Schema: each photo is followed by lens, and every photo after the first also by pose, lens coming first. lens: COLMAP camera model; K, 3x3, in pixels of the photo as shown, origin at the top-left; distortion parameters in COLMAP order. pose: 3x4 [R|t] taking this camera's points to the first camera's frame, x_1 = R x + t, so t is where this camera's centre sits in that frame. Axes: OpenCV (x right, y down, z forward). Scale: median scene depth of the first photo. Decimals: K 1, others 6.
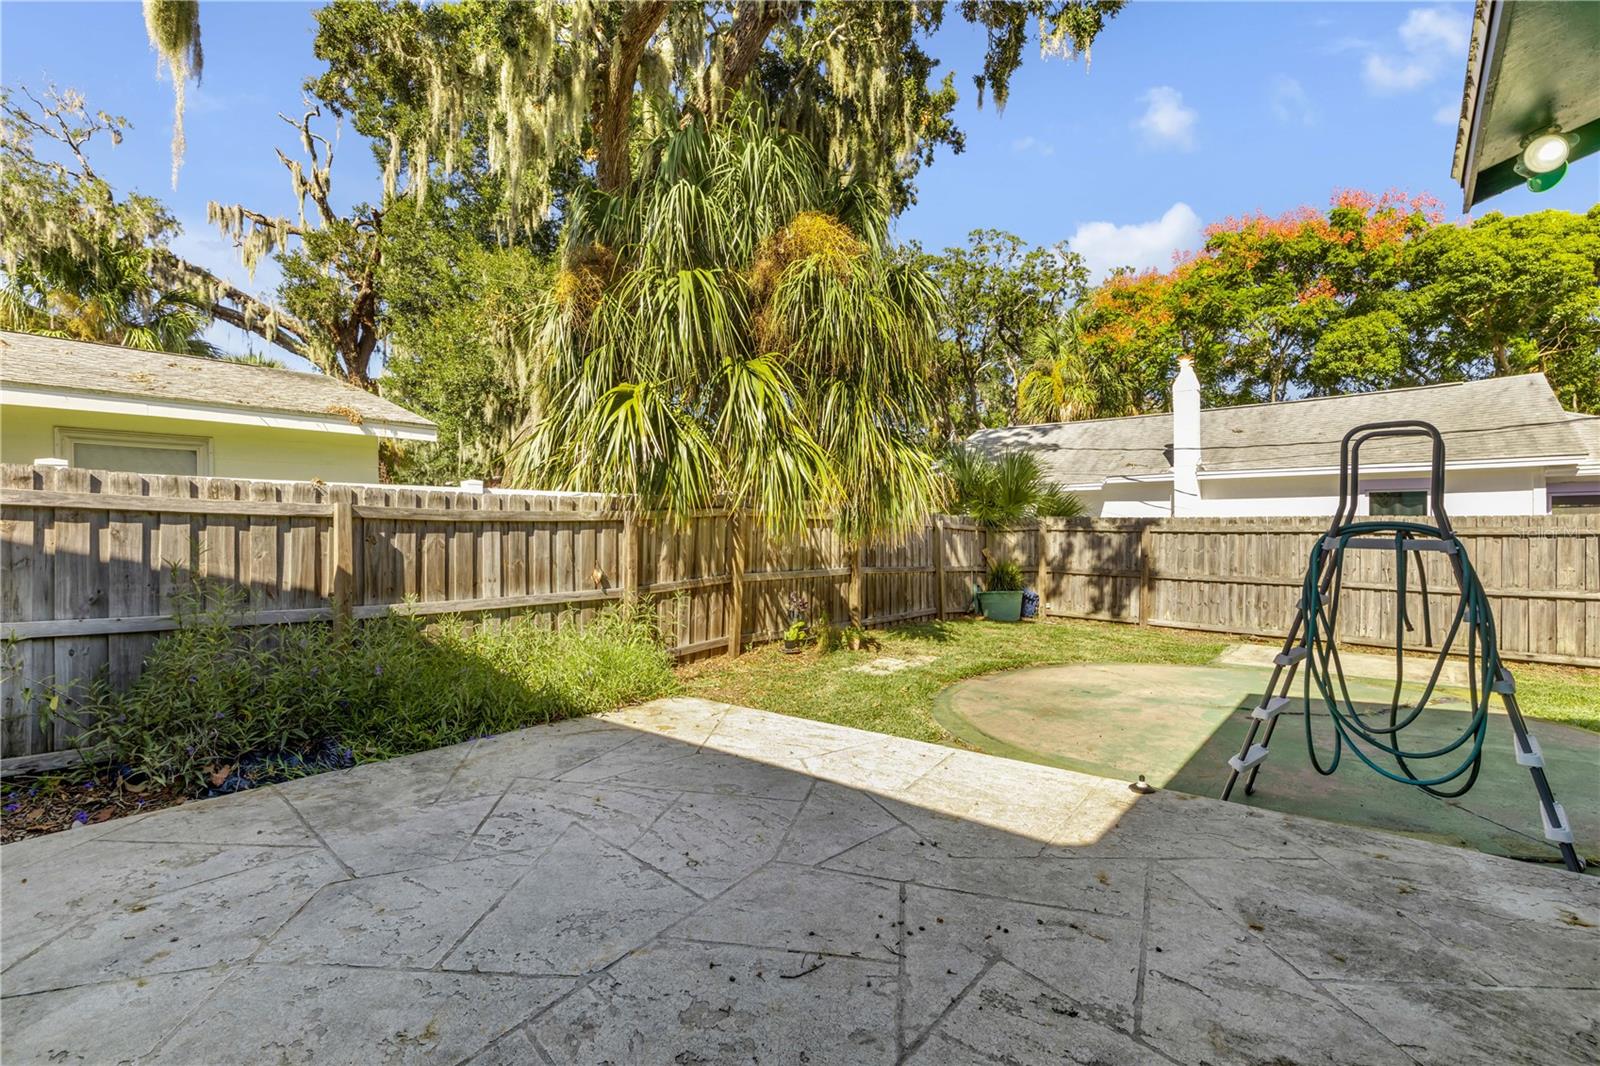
lens RADIAL K [[726.7, 0, 799.6], [0, 726.7, 531.9], [0, 0, 1]] dist [0.005970, -0.000404]
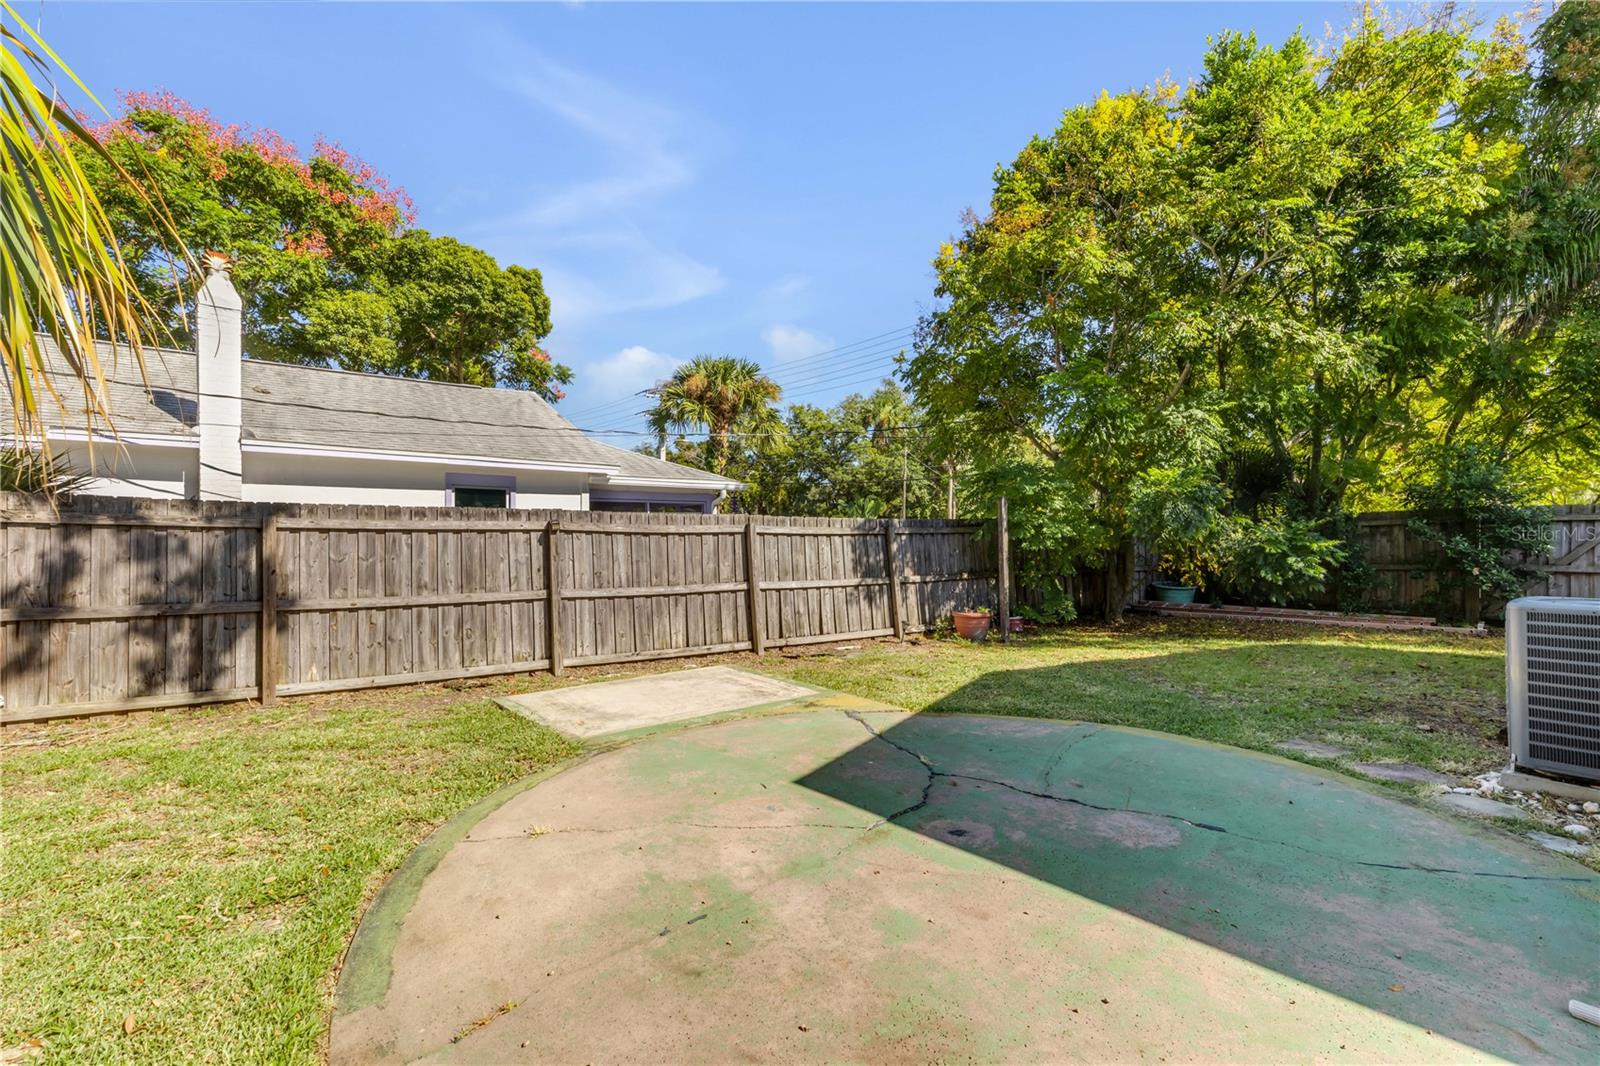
lens RADIAL K [[726.7, 0, 797.6], [0, 726.7, 523.7], [0, 0, 1]] dist [0.005970, -0.000404]
pose [[0.185919, 0.019490, 0.982372, 0.006262], [0.002756, 0.999789, -0.020357, 0.008977], [-0.982561, 0.006493, 0.185826, 0.490037]]
